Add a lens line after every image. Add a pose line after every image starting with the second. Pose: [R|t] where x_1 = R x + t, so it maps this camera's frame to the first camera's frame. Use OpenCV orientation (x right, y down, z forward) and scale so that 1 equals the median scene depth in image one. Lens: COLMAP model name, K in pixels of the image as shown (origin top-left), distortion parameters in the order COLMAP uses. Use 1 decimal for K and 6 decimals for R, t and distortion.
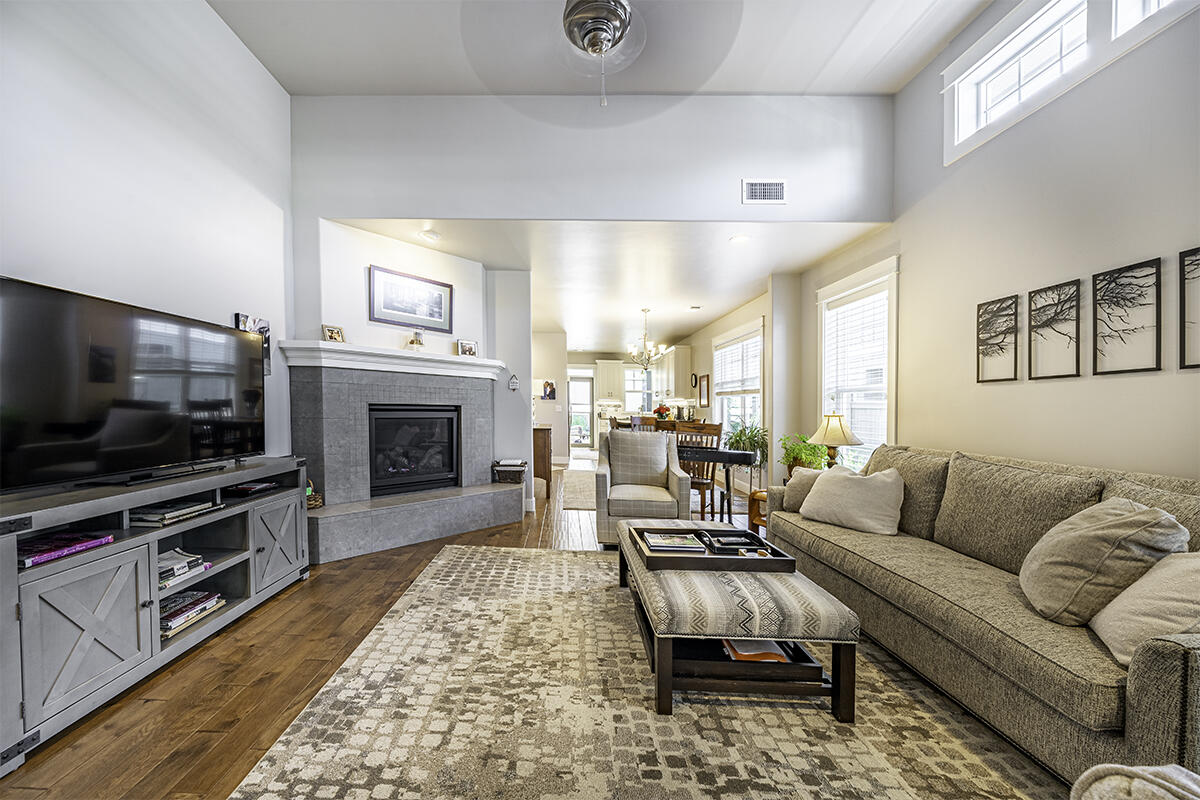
lens RADIAL K [[438.9, 0, 549.1], [0, 438.9, 409.2], [0, 0, 1]] dist [0.000738, -0.000013]
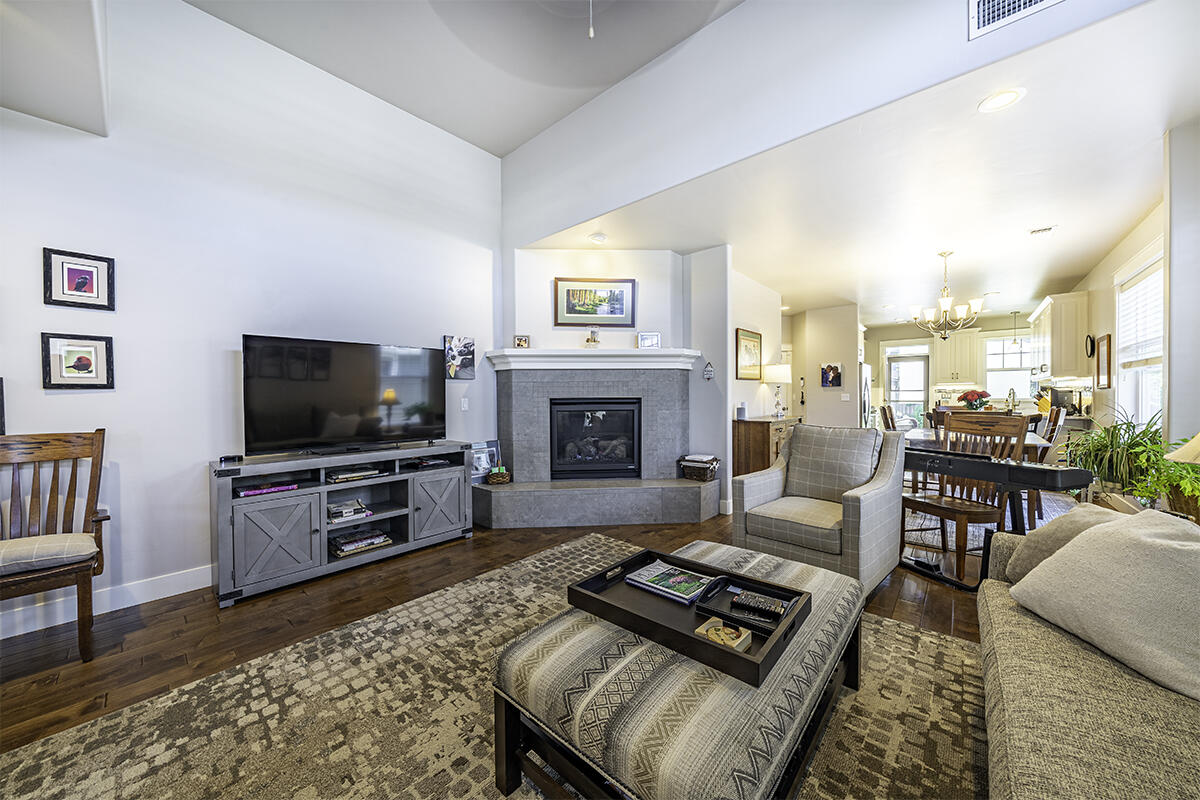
lens RADIAL K [[415.6, 0, 598.9], [0, 415.6, 403.9], [0, 0, 1]] dist [-0.000998, -0.000143]
pose [[0.768188, -0.015268, -0.640043, 0.420046], [0.019743, 0.999805, -0.000154, 0.004666], [0.639920, -0.012518, 0.768339, 0.262907]]
